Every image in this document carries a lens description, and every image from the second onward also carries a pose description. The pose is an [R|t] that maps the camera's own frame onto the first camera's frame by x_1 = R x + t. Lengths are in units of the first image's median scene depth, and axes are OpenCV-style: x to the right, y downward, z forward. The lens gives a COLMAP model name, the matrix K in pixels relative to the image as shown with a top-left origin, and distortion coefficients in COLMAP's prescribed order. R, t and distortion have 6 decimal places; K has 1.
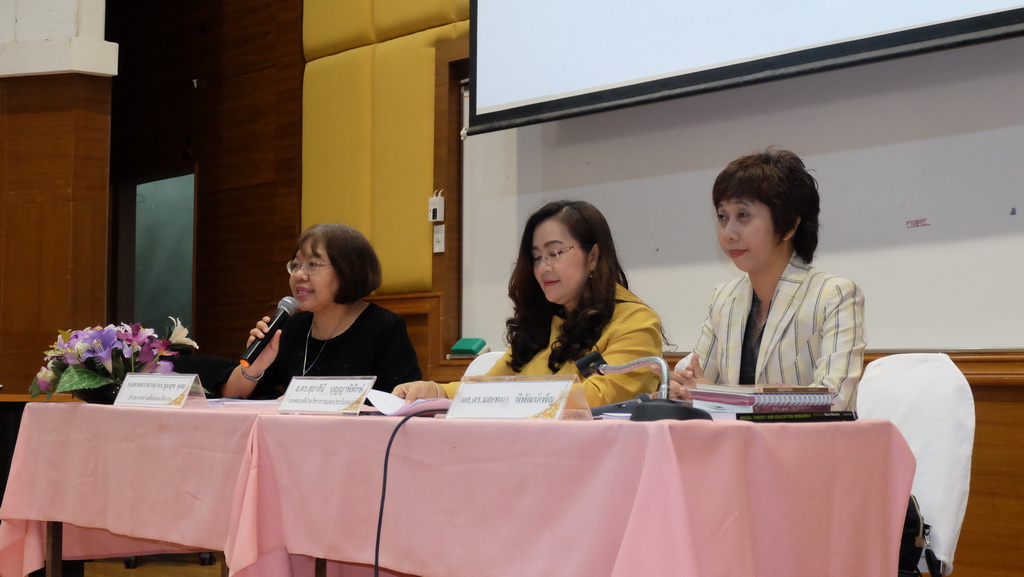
lens RADIAL K [[1605.3, 0, 506.2], [0, 1605.3, 289.3], [0, 0, 1]] dist [-0.083530, 0.000000]
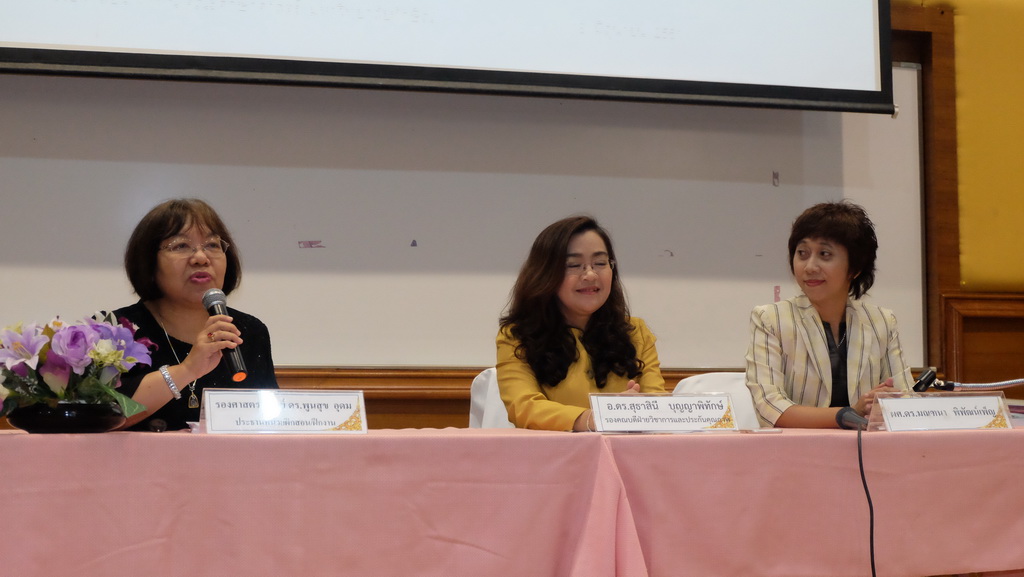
lens RADIAL K [[1605.3, 0, 505.8], [0, 1605.3, 359.6], [0, 0, 1]] dist [-0.083530, 0.000000]
pose [[0.418662, 0.015845, 0.908004, -0.878636], [-0.049588, 0.998755, 0.005436, 0.030269], [-0.906787, -0.047302, 0.418926, 0.606484]]
